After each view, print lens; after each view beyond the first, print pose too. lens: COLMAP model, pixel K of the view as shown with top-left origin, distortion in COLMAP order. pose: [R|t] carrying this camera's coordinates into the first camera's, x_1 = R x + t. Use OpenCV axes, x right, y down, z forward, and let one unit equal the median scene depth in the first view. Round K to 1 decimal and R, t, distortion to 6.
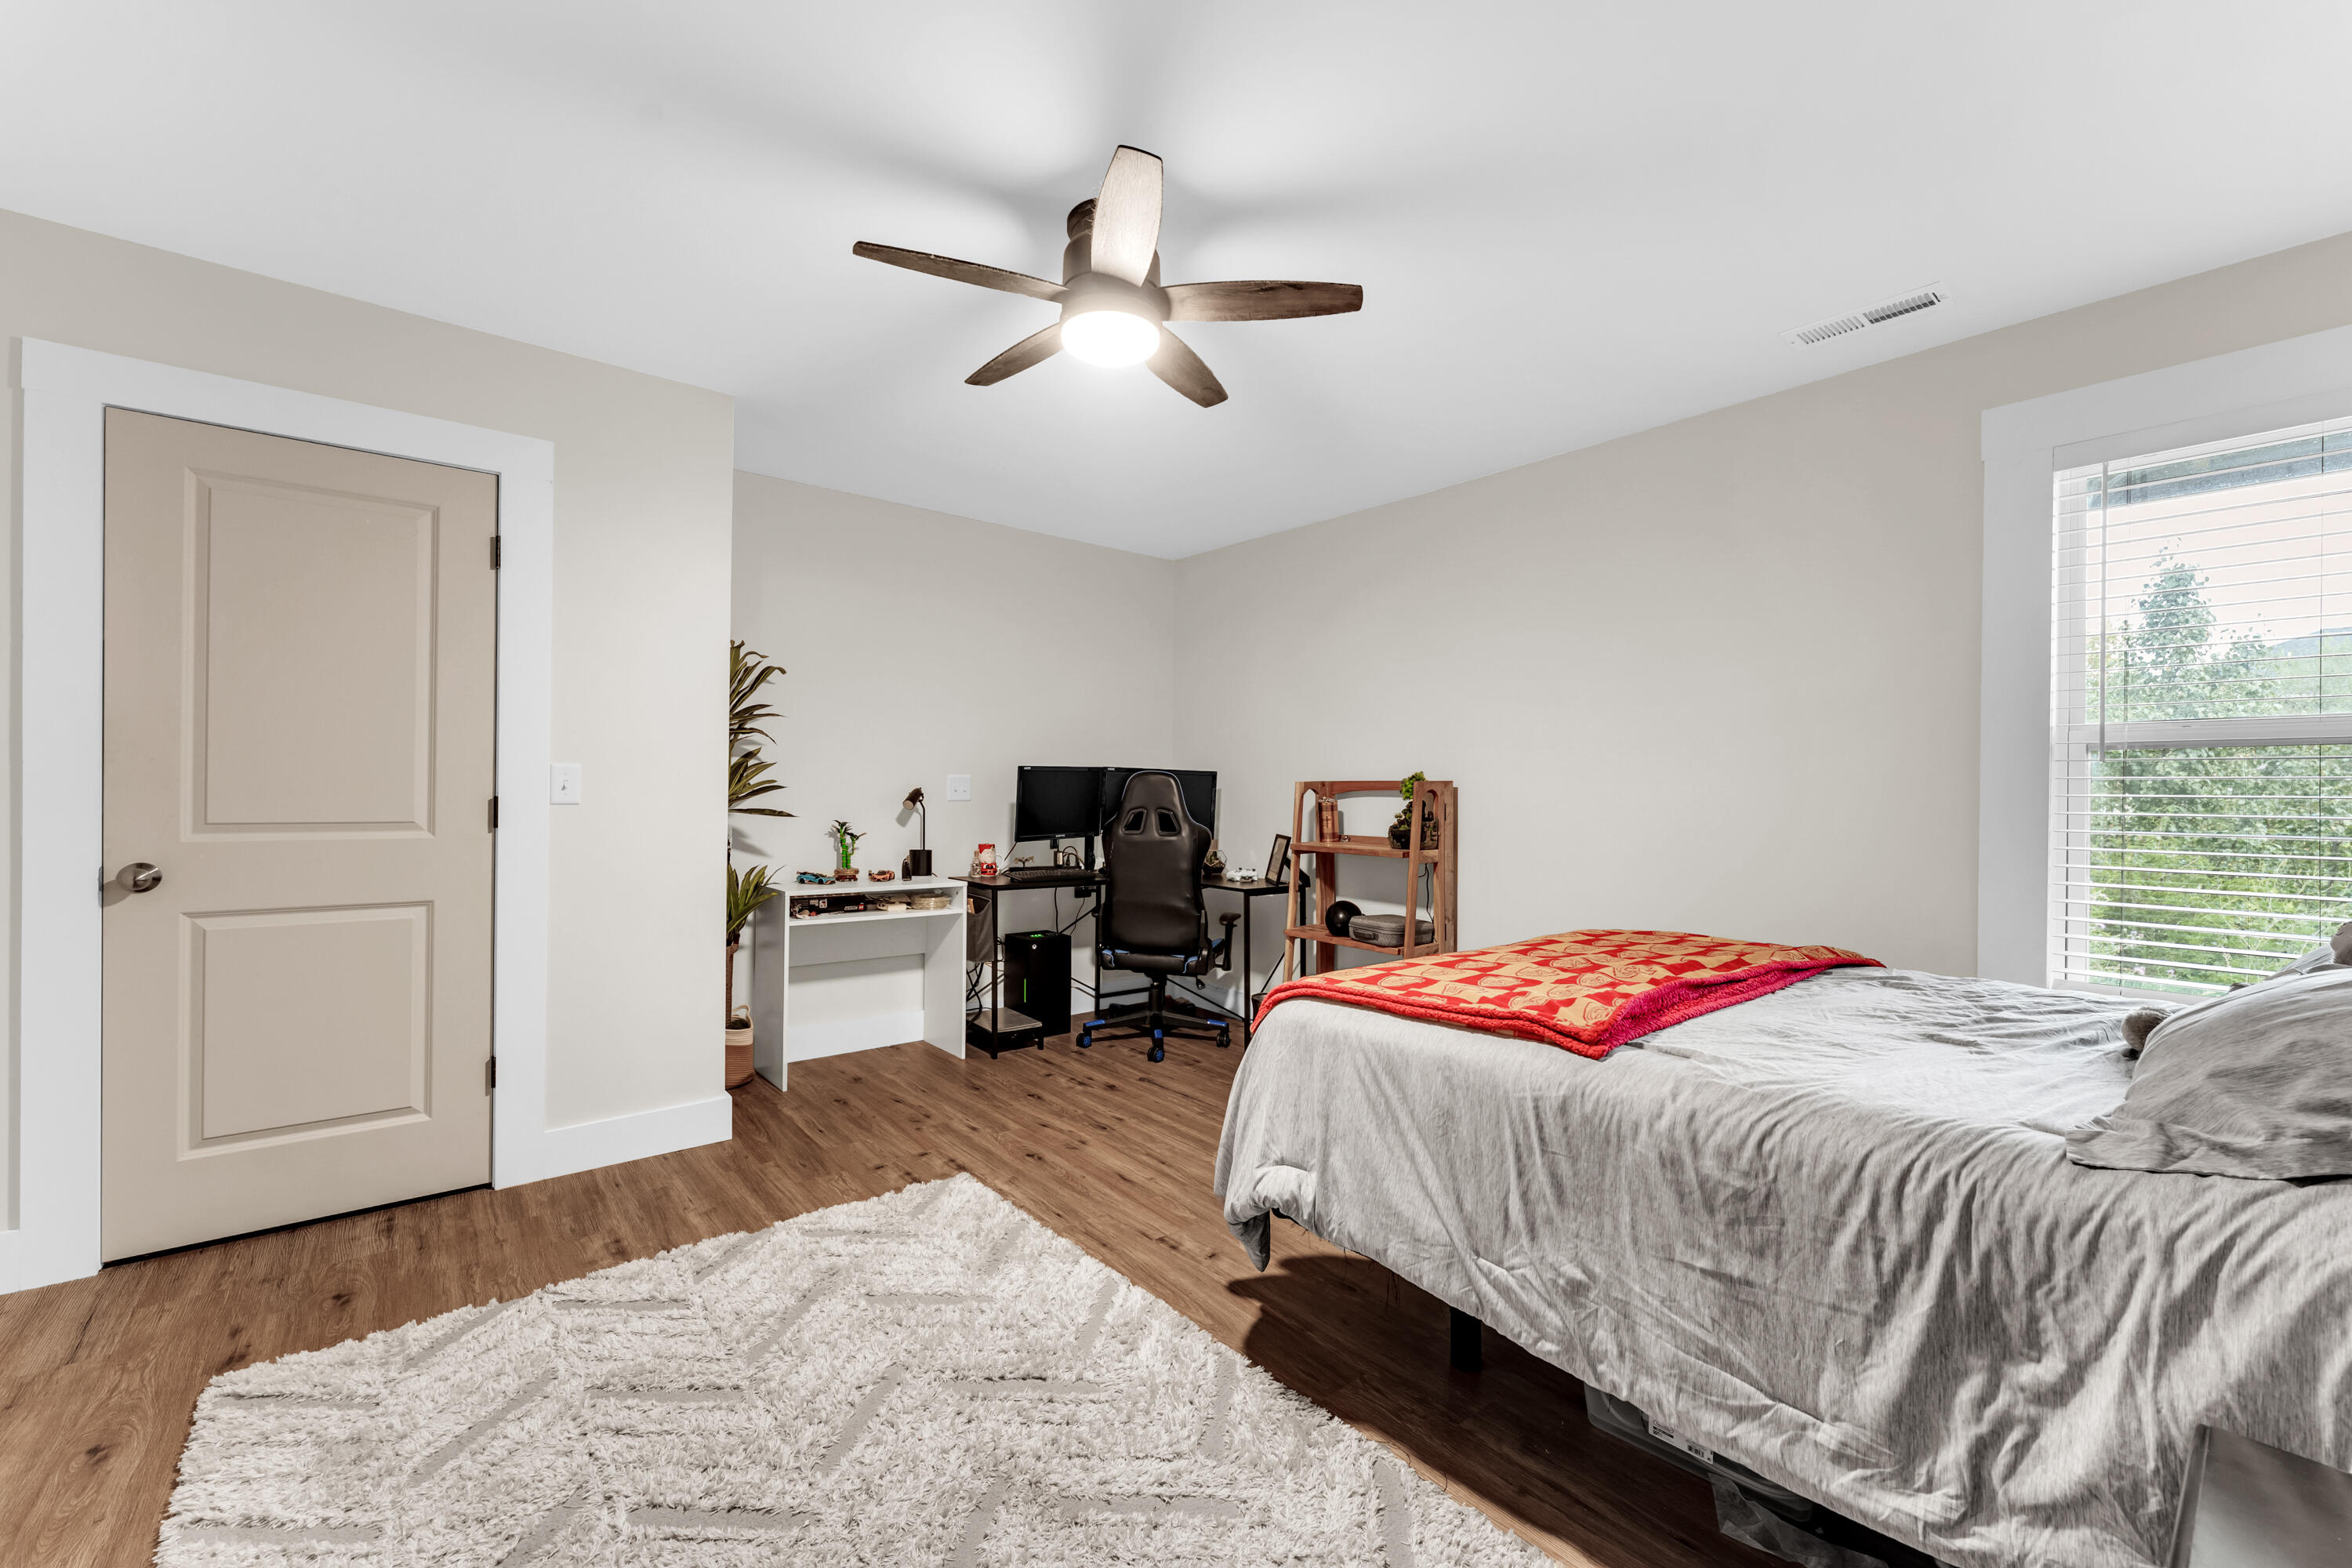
lens RADIAL K [[948.6, 0, 1171.9], [0, 948.6, 793.9], [0, 0, 1]] dist [-0.001589, -0.000567]
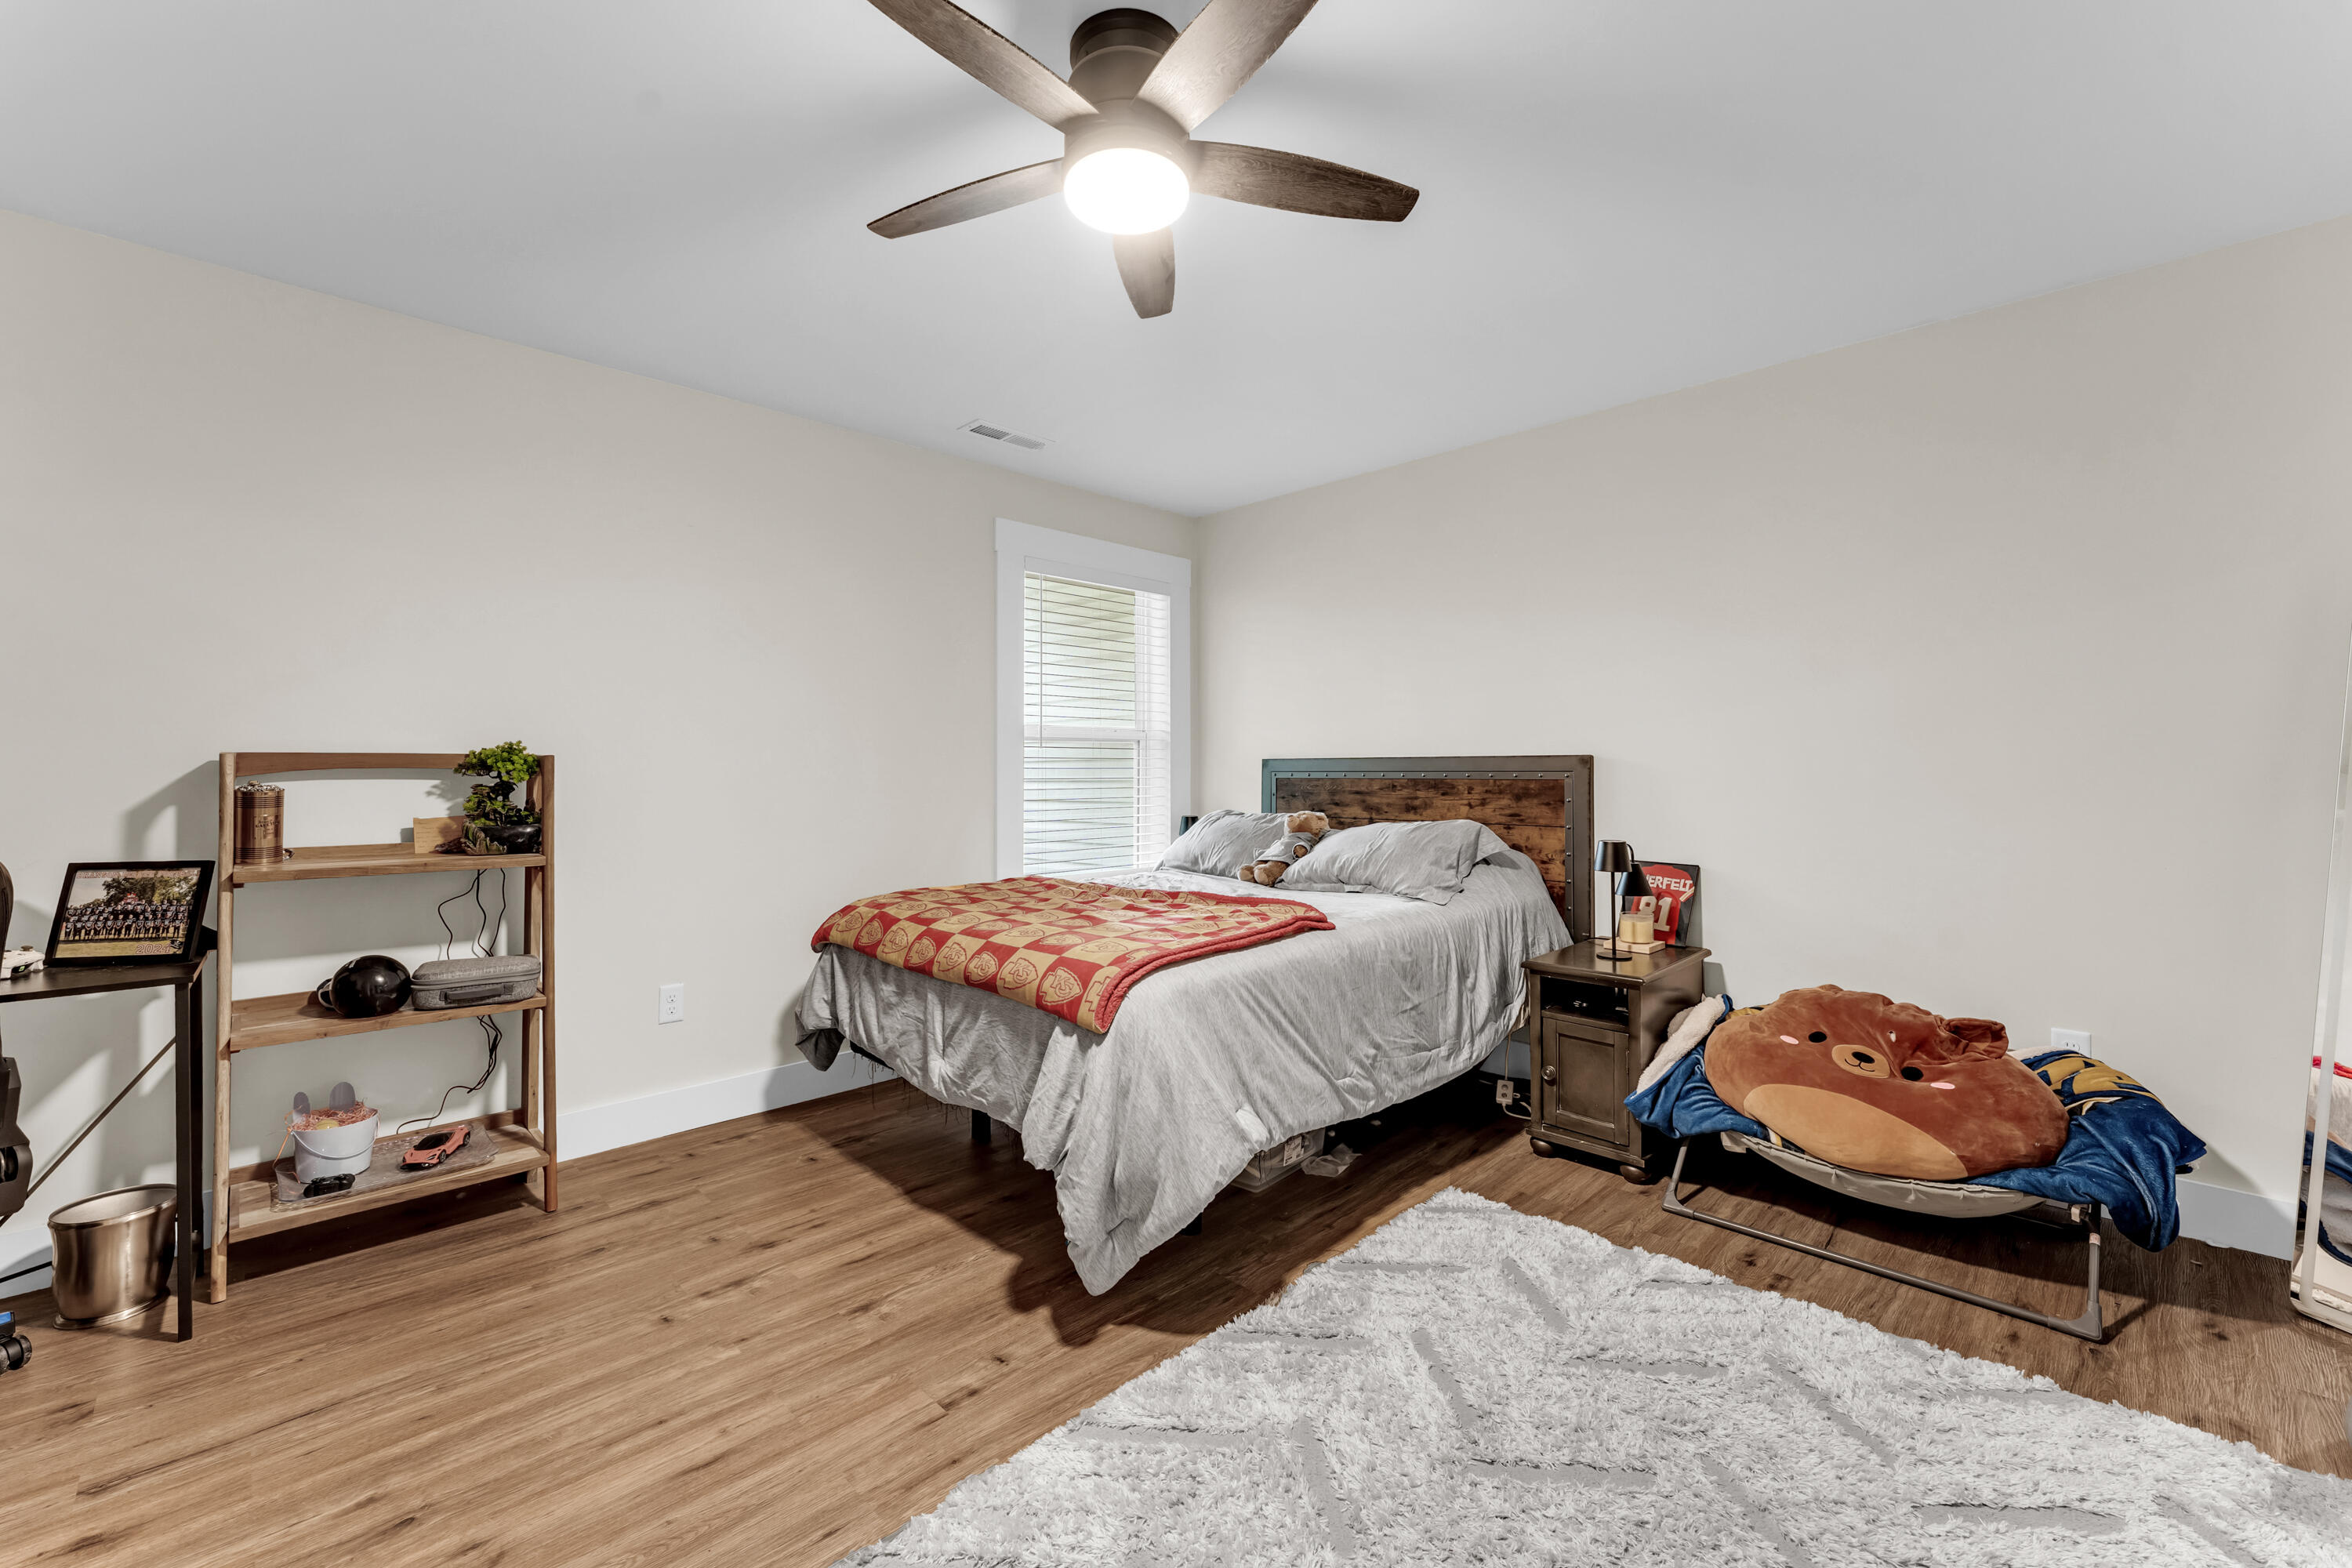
lens RADIAL K [[948.6, 0, 1171.7], [0, 948.6, 772.9], [0, 0, 1]] dist [-0.001589, -0.000567]
pose [[-0.103956, 0.002304, 0.994579, -0.605367], [0.004442, 0.999988, -0.001852, 0.003401], [-0.994572, 0.004225, -0.103965, 0.754720]]
